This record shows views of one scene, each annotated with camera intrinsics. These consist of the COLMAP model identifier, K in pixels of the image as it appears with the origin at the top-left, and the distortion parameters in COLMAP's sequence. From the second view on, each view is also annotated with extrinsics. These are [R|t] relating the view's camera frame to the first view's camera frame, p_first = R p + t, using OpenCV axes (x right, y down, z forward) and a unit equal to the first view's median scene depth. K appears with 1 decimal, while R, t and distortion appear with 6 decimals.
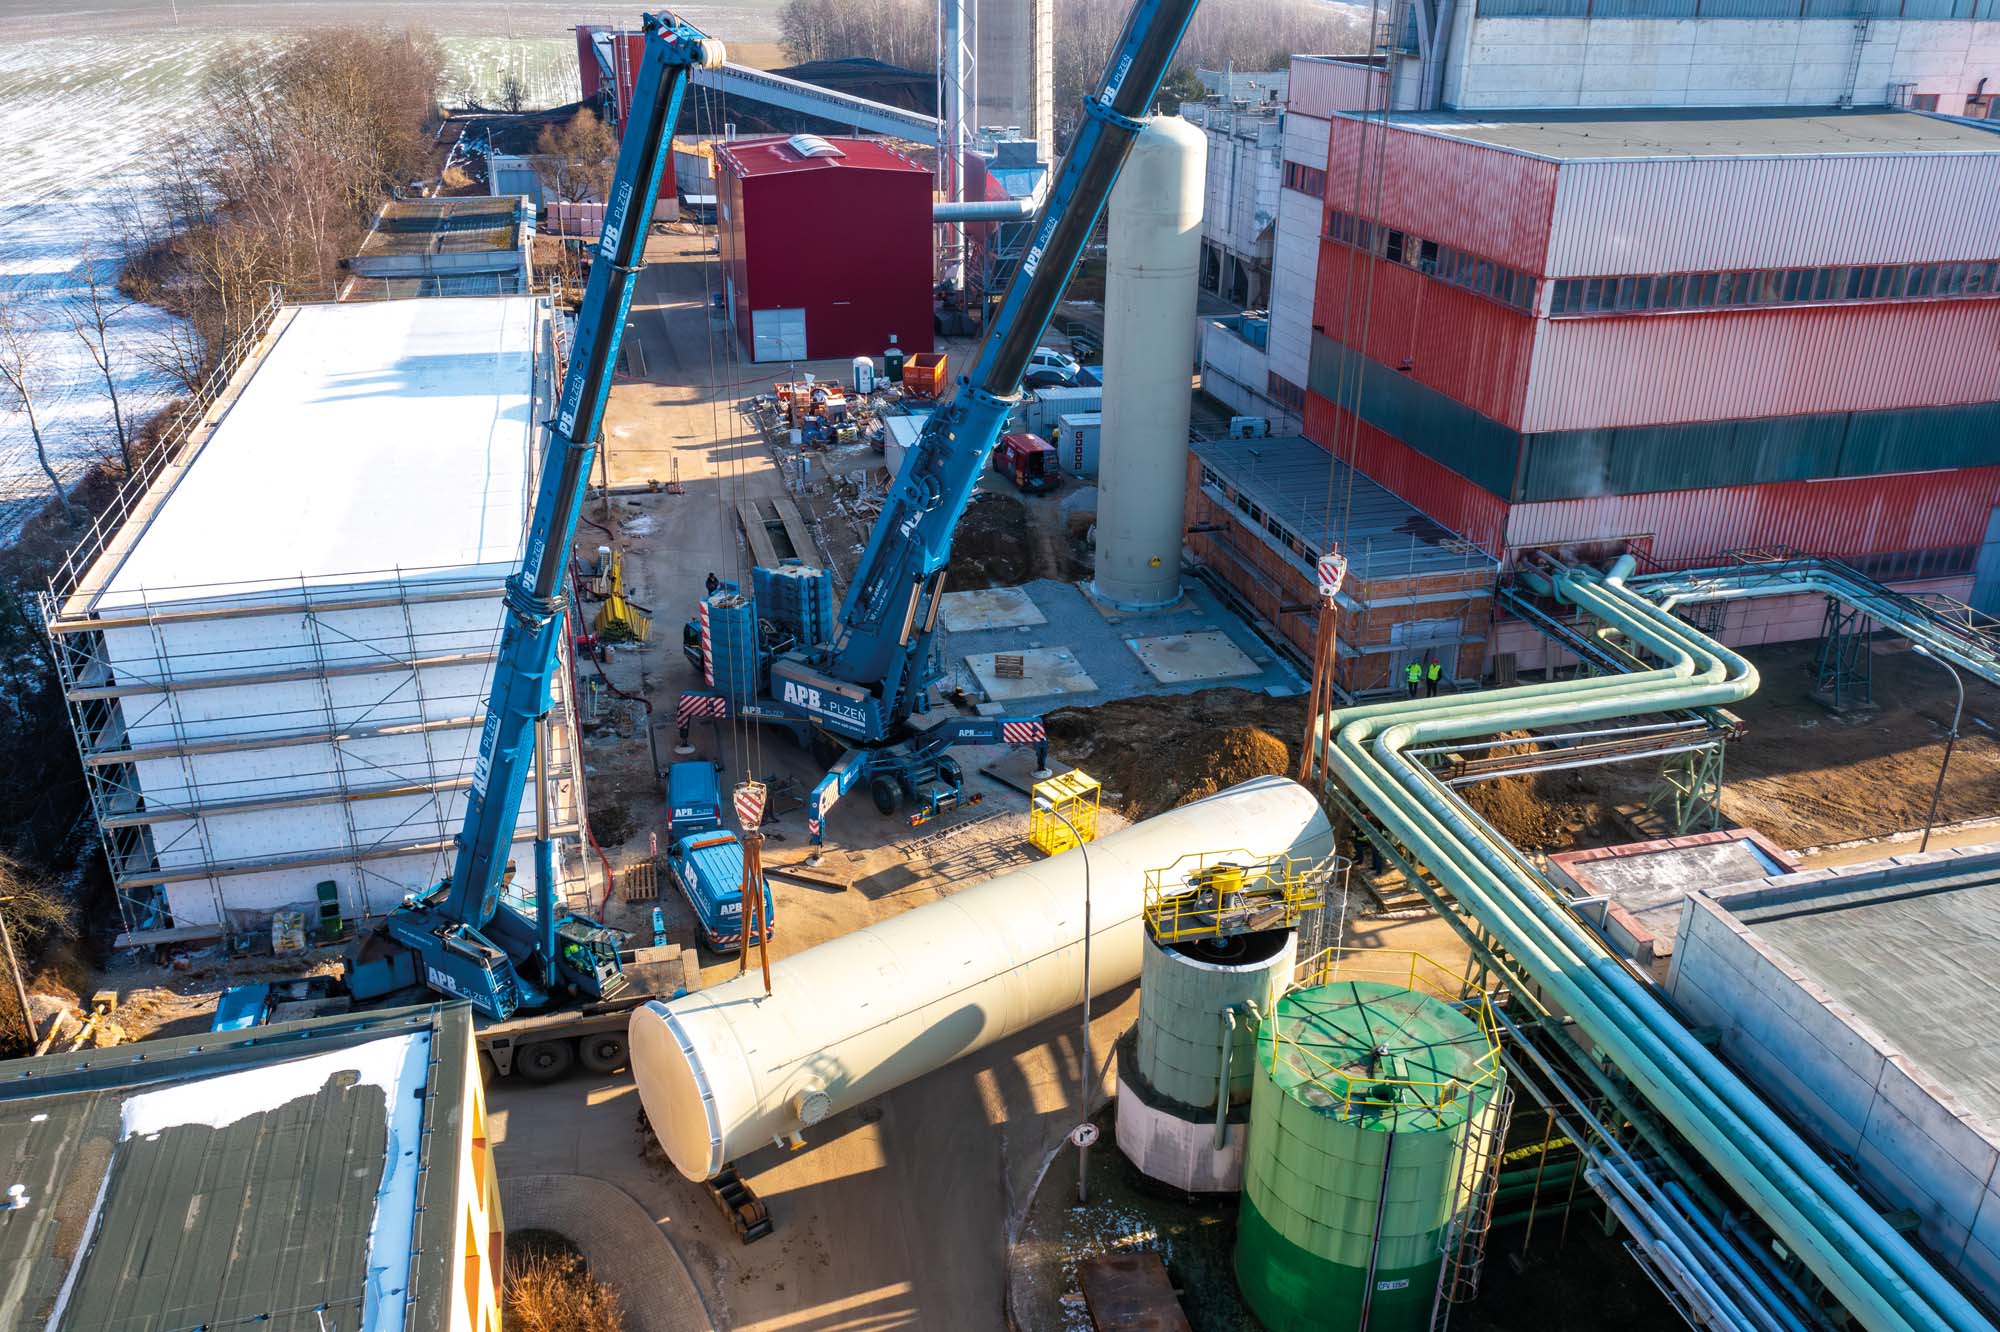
lens RADIAL K [[1582.2, 0, 995.5], [0, 1582.2, 668.1], [0, 0, 1]] dist [-0.018451, 0.004293]
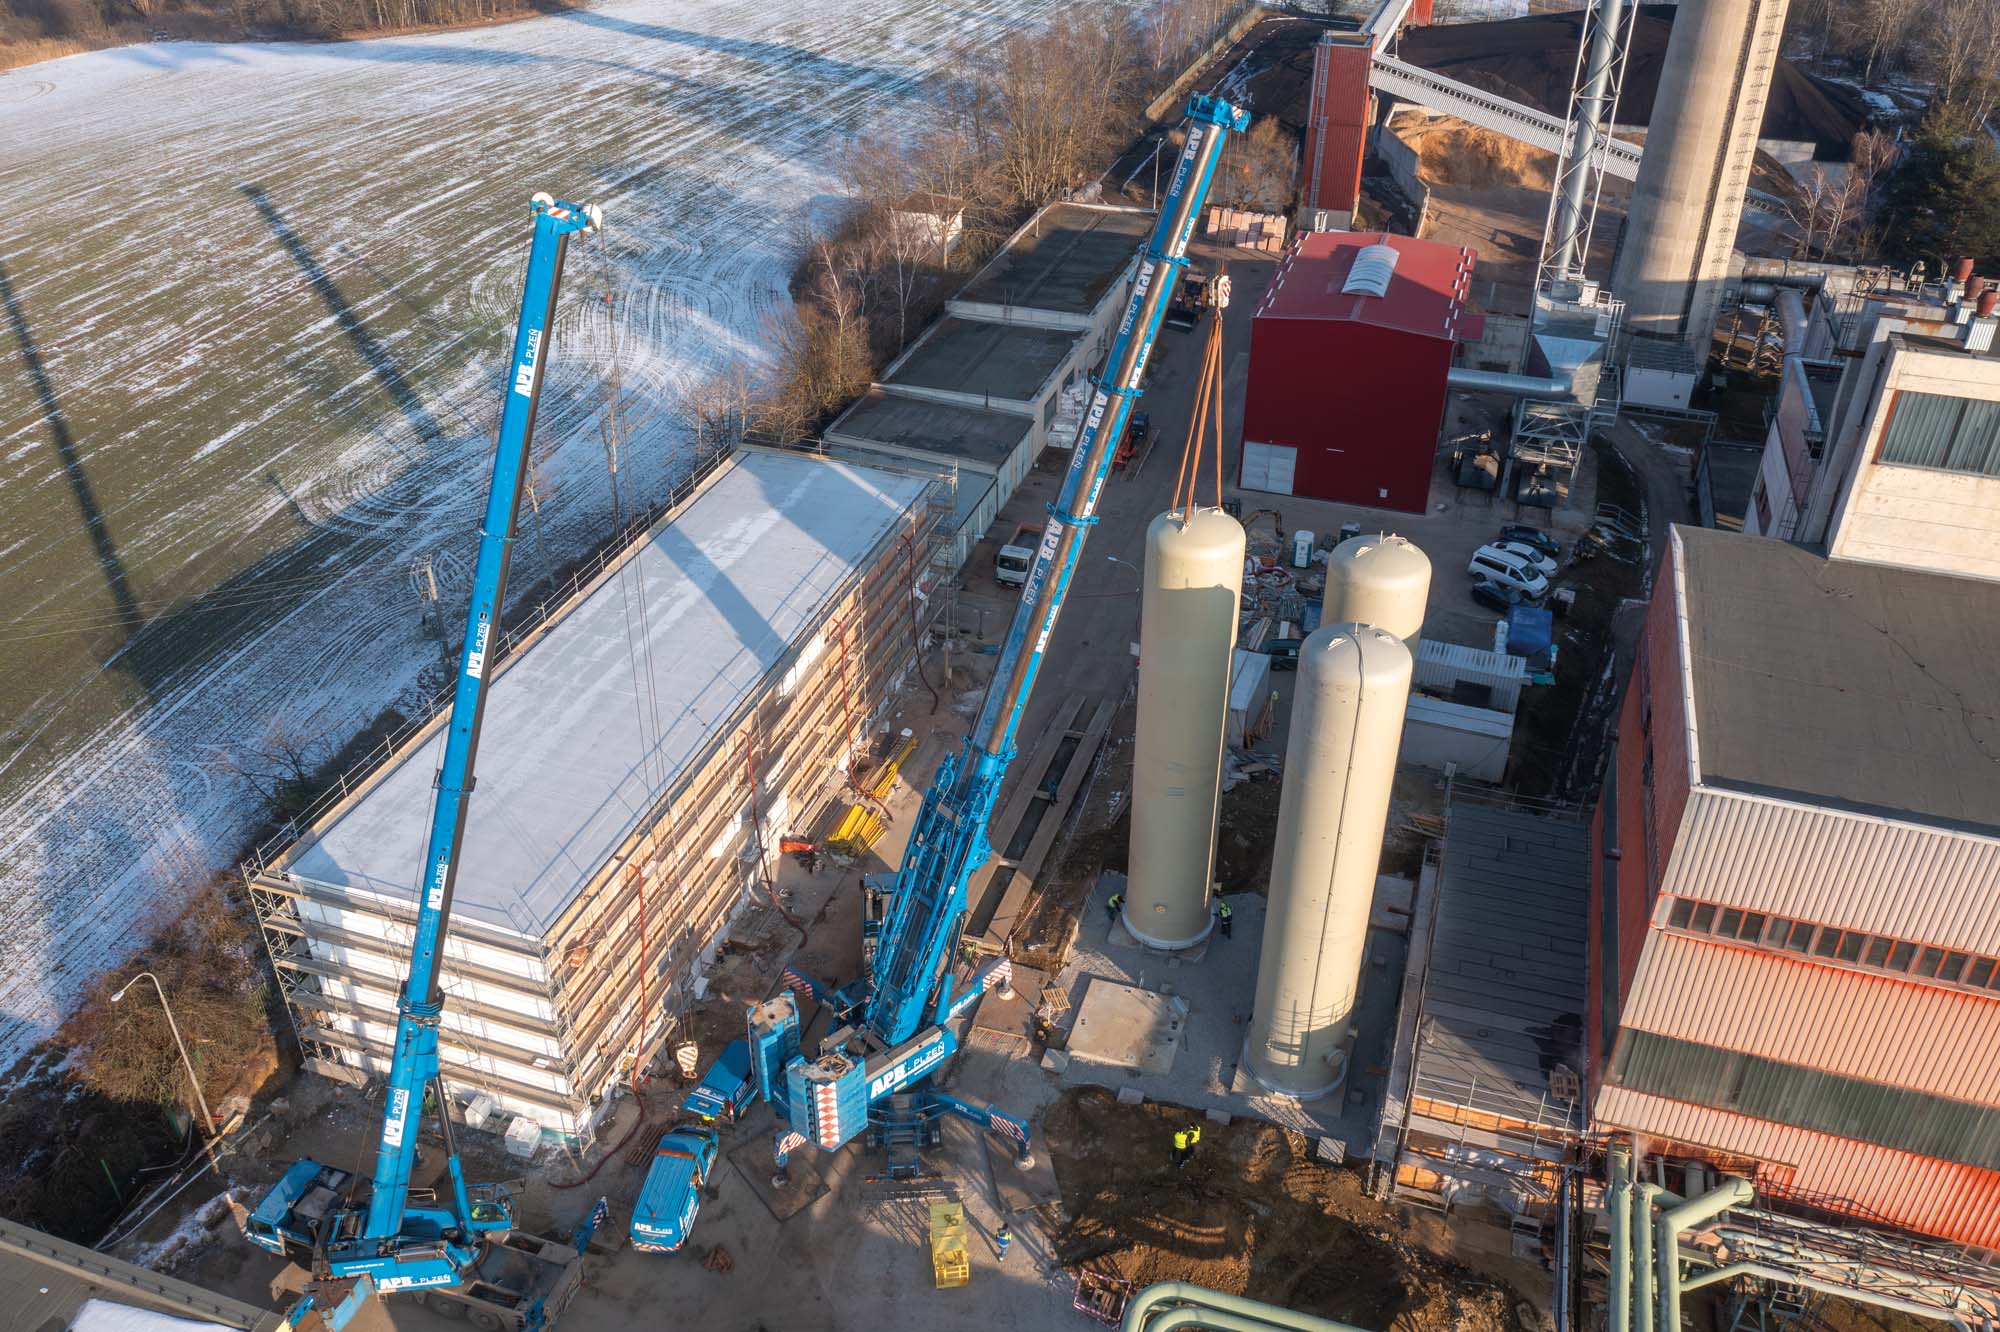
lens RADIAL K [[1582.2, 0, 995.5], [0, 1582.2, 668.1], [0, 0, 1]] dist [-0.018451, 0.004293]
pose [[0.839864, 0.286979, -0.460730, 0.382913], [-0.223559, 0.956354, 0.188169, -0.422607], [0.494622, -0.055036, 0.867364, 0.065834]]
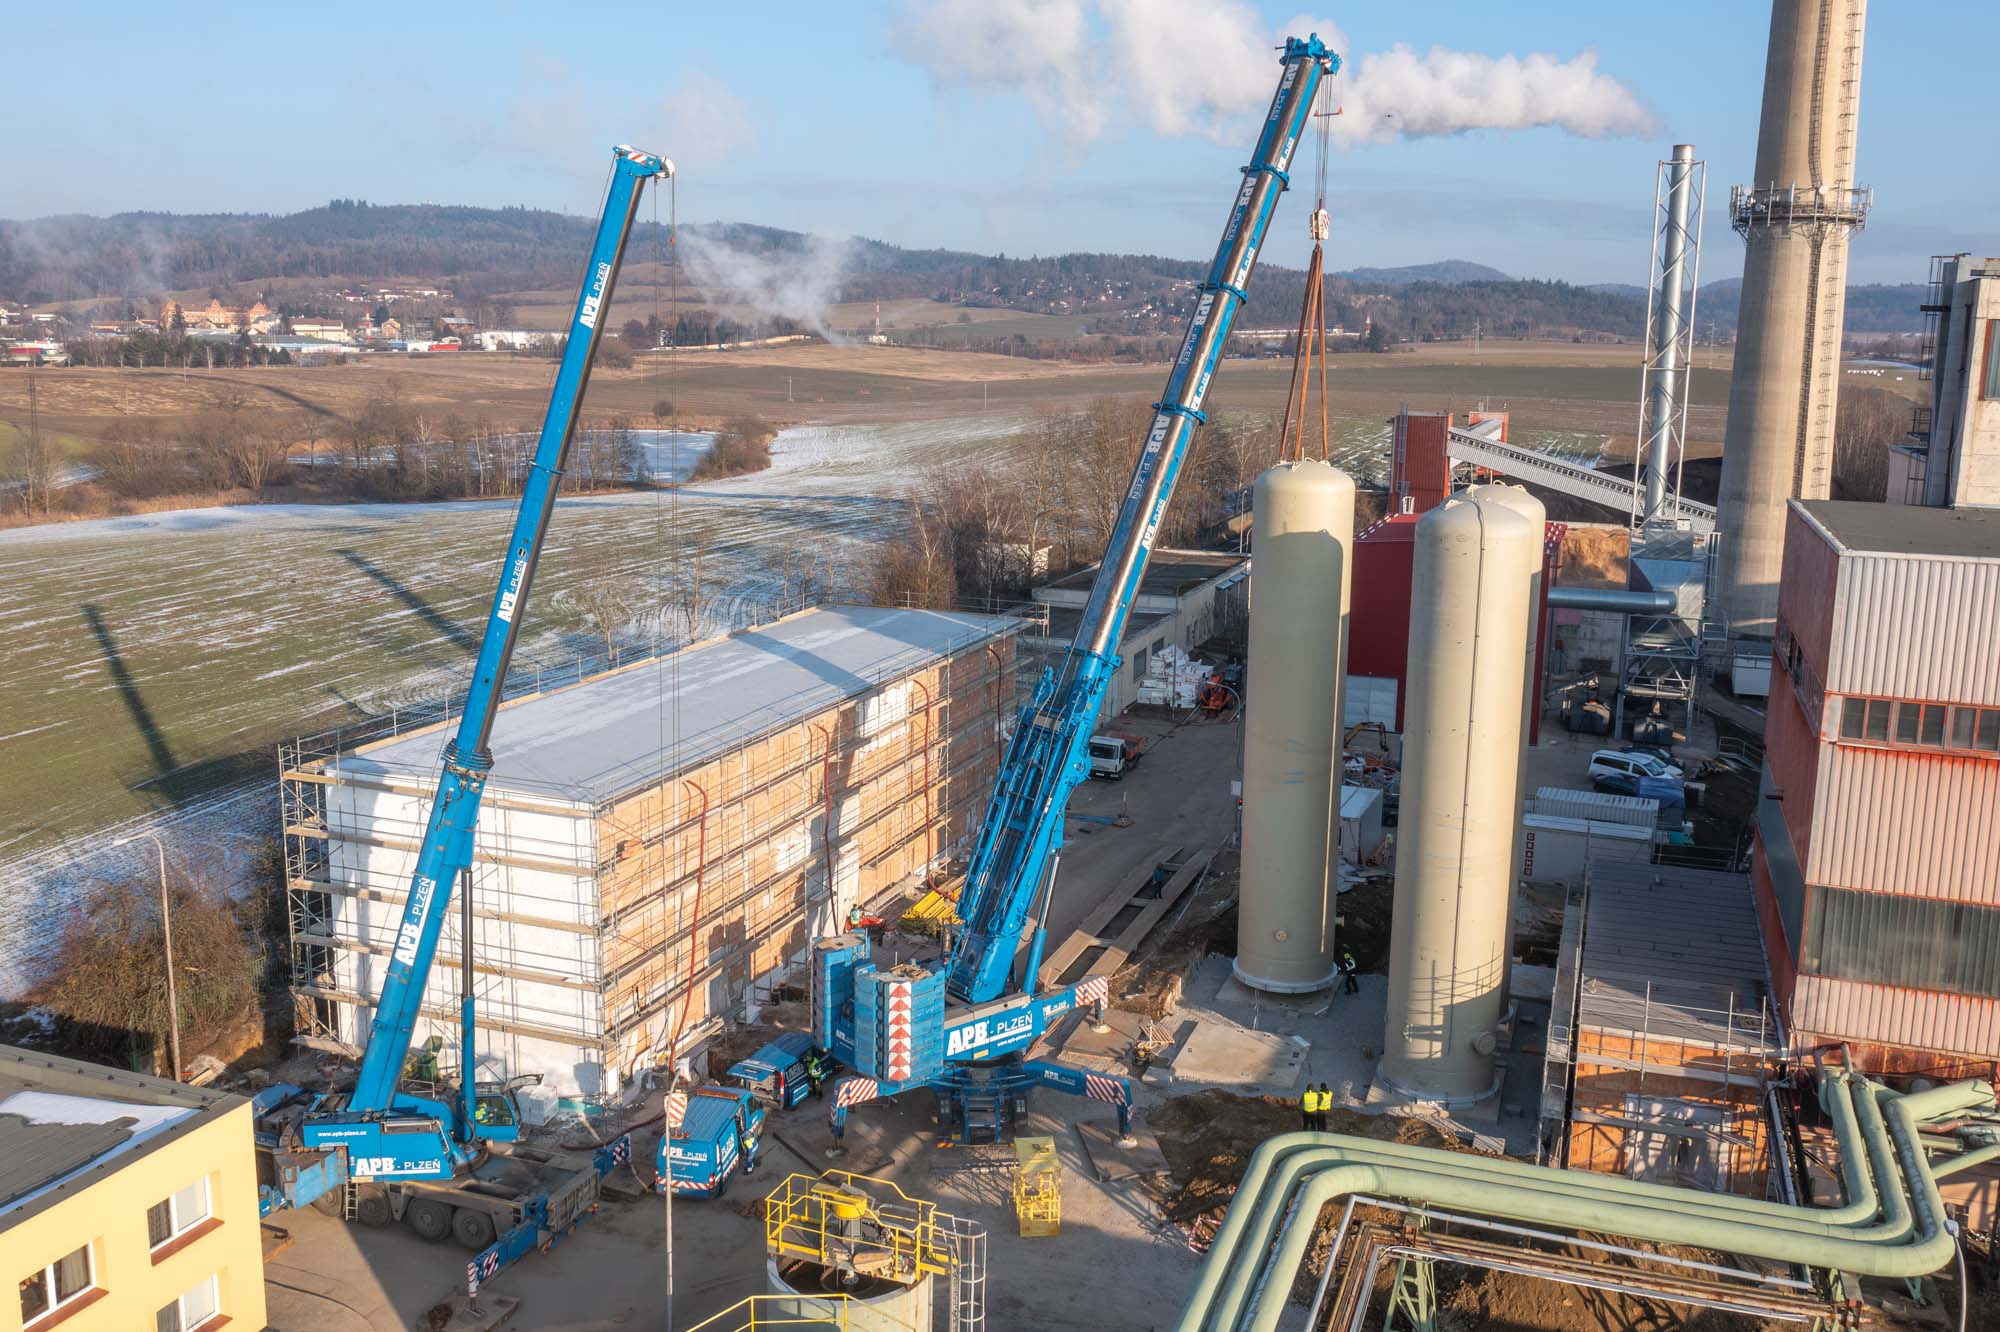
lens RADIAL K [[1695.4, 0, 1043.6], [0, 1695.4, 639.2], [0, 0, 1]] dist [-0.021887, 0.010795]
pose [[0.829774, 0.105516, -0.548034, 0.458215], [-0.242951, 0.952333, -0.184492, -0.017429], [0.502444, 0.286232, 0.815856, 0.089155]]
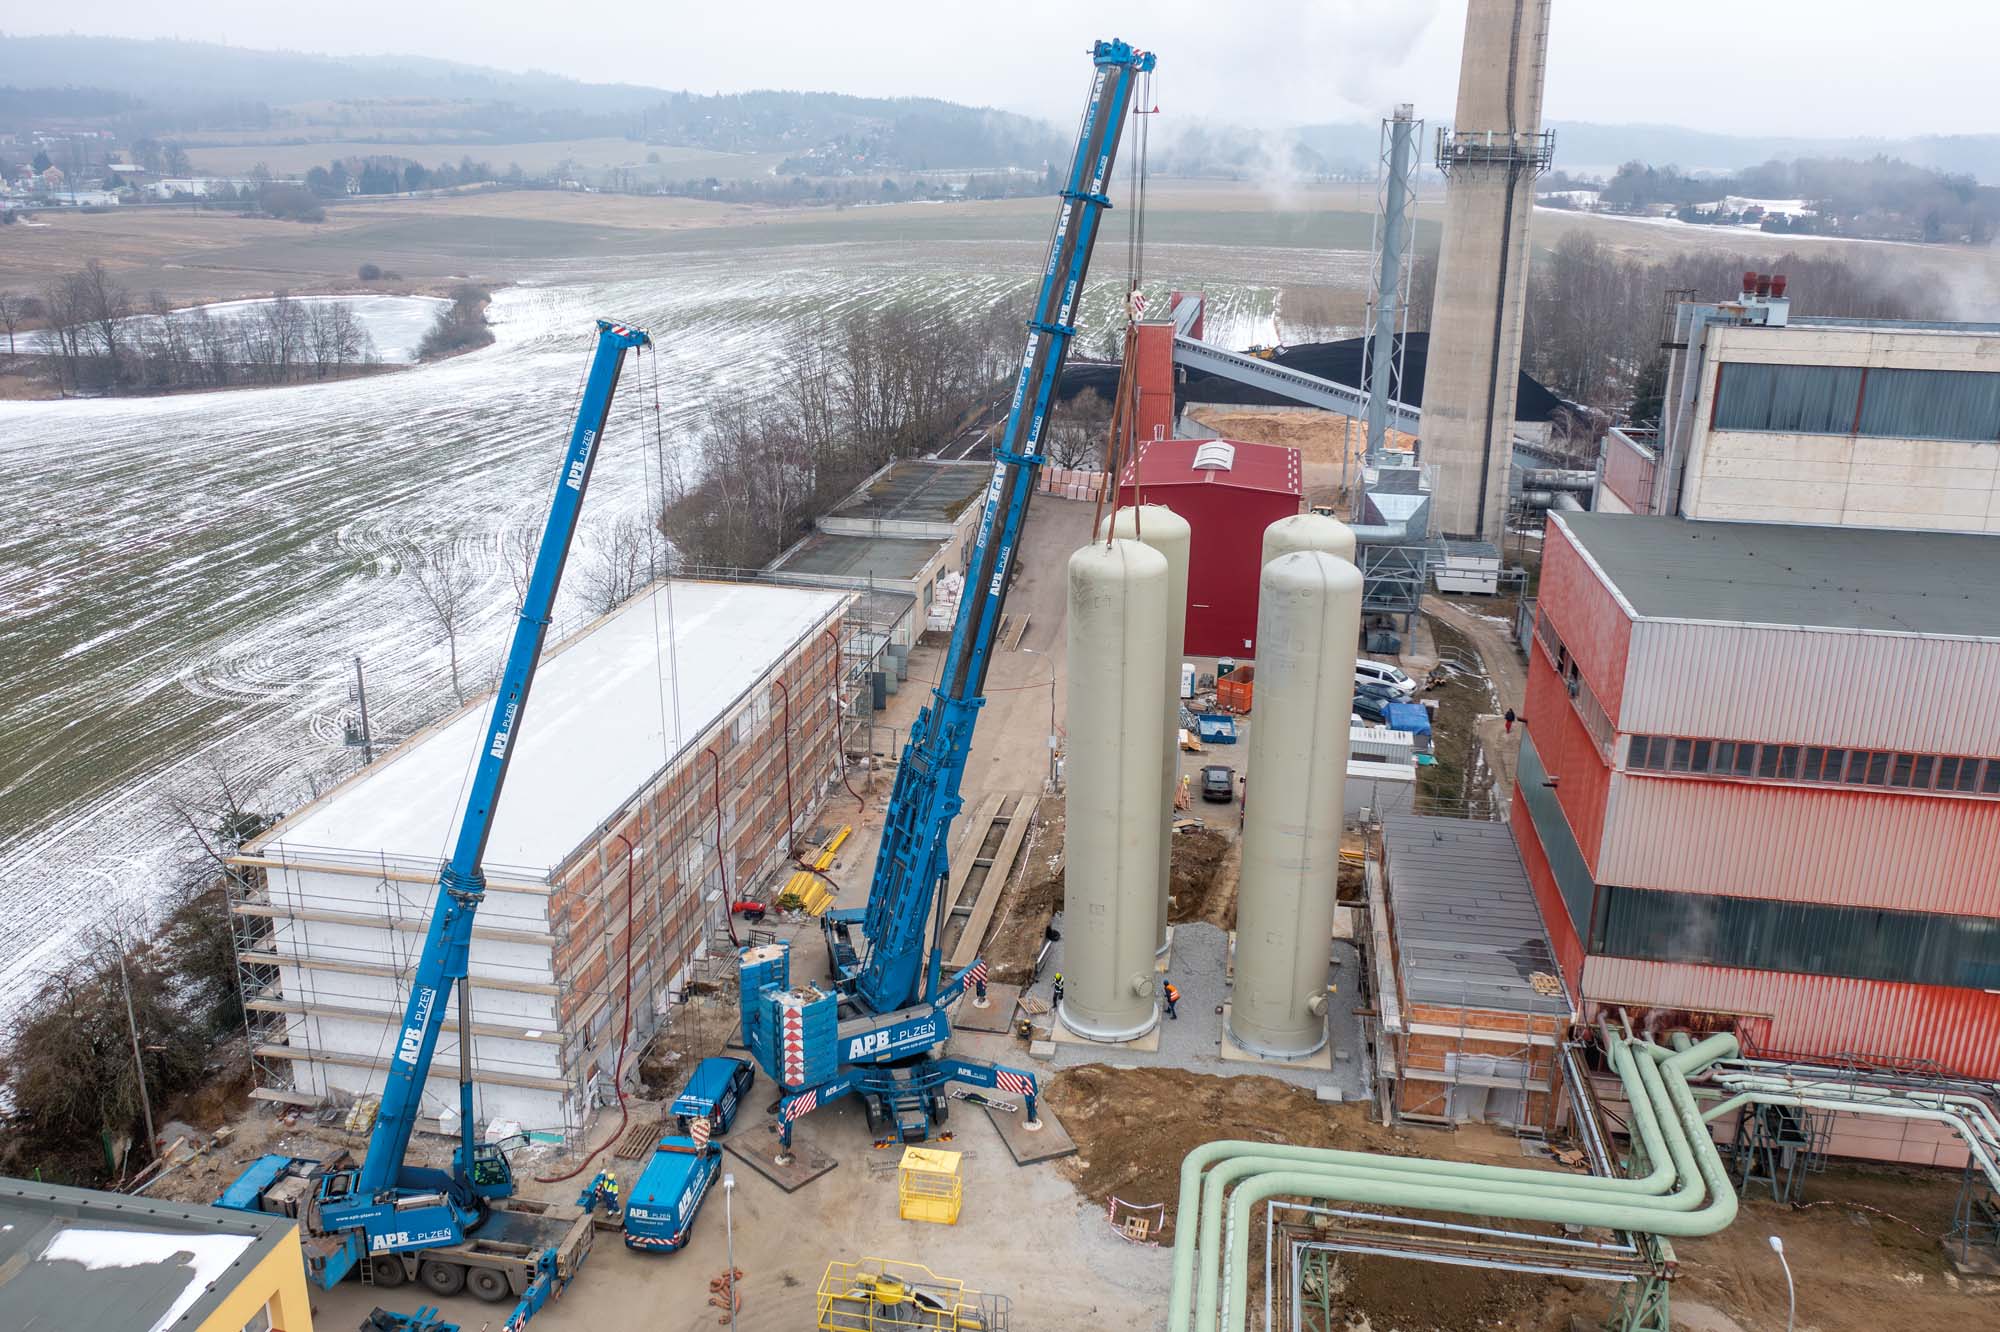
lens RADIAL K [[1582.2, 0, 995.5], [0, 1582.2, 668.1], [0, 0, 1]] dist [-0.018451, 0.004293]
pose [[0.908888, 0.129746, -0.396343, 0.358724], [-0.179241, 0.979649, -0.090337, -0.123611], [0.376556, 0.153147, 0.913647, -0.022729]]
